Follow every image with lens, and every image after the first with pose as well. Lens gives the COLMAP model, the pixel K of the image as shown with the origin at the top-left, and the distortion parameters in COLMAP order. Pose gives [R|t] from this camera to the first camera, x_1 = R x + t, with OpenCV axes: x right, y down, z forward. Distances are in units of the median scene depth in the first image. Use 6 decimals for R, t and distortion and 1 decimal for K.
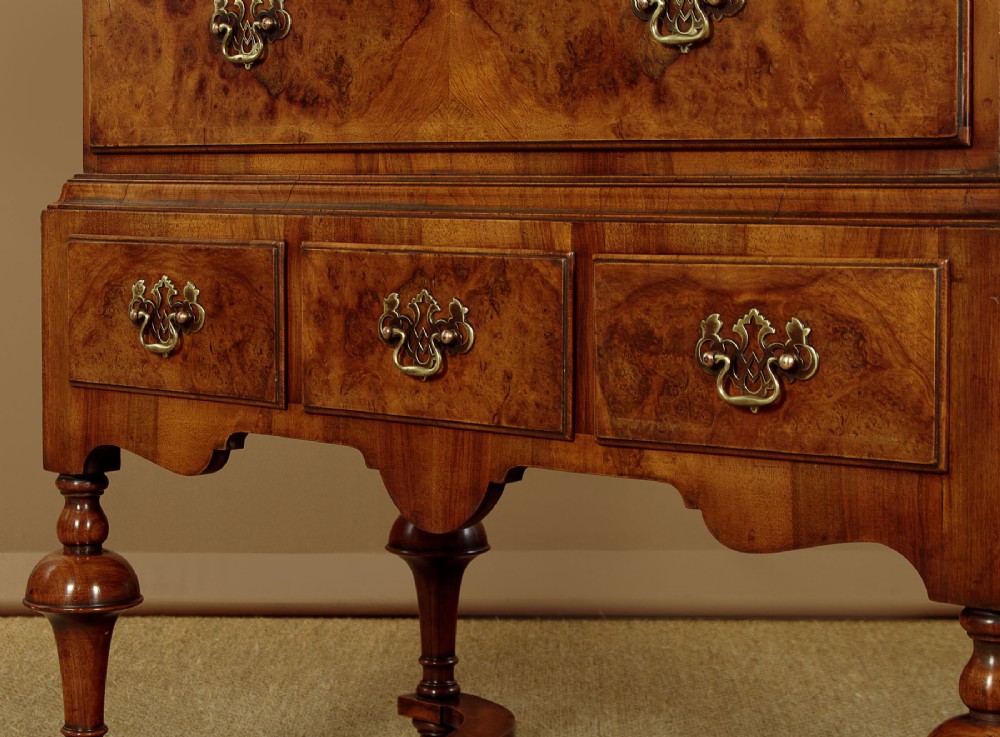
lens RADIAL K [[2292.4, 0, 500.0], [0, 2292.4, 367.1], [0, 0, 1]] dist [-0.068880, 0.335443]
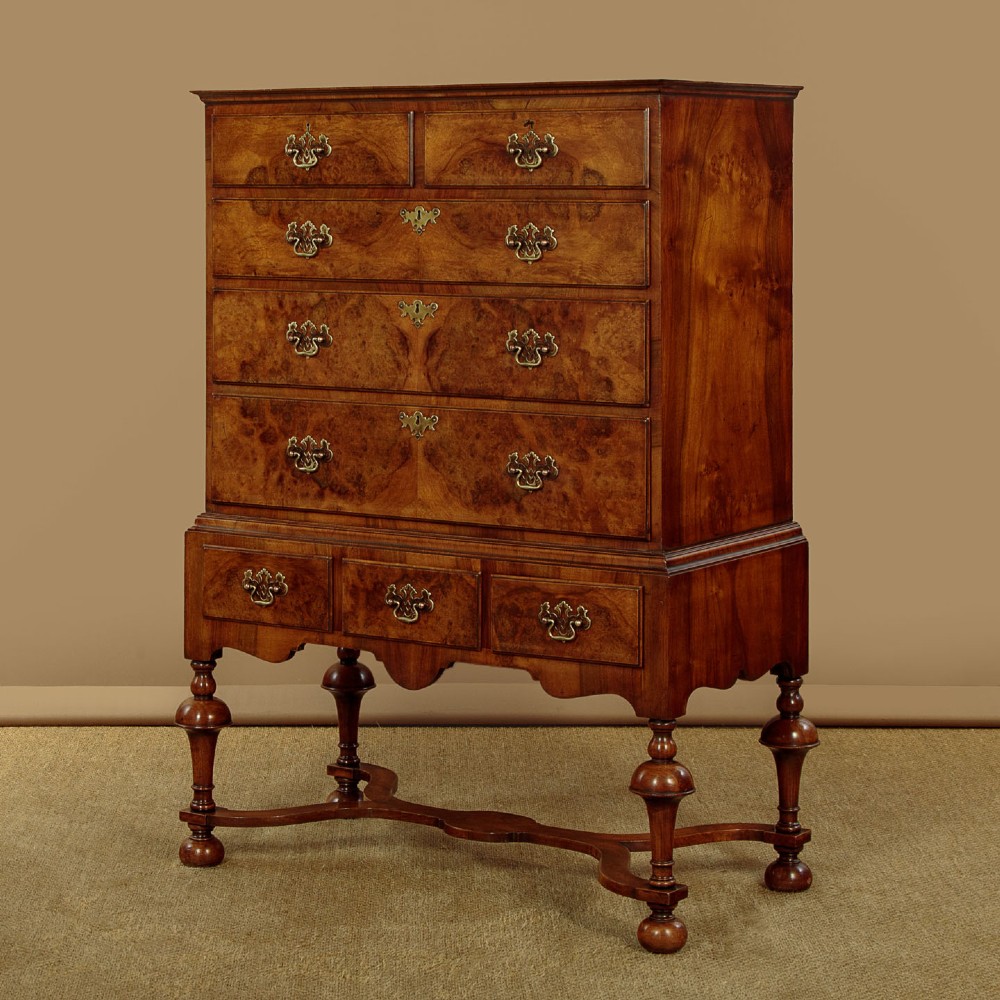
lens RADIAL K [[2319.4, 0, 499.5], [0, 2319.4, 501.0], [0, 0, 1]] dist [0.020324, -0.174761]
pose [[0.981510, -0.016451, 0.190703, -0.388107], [0.010881, 0.999484, 0.030217, -0.187622], [-0.191102, -0.027583, 0.981183, -1.295314]]
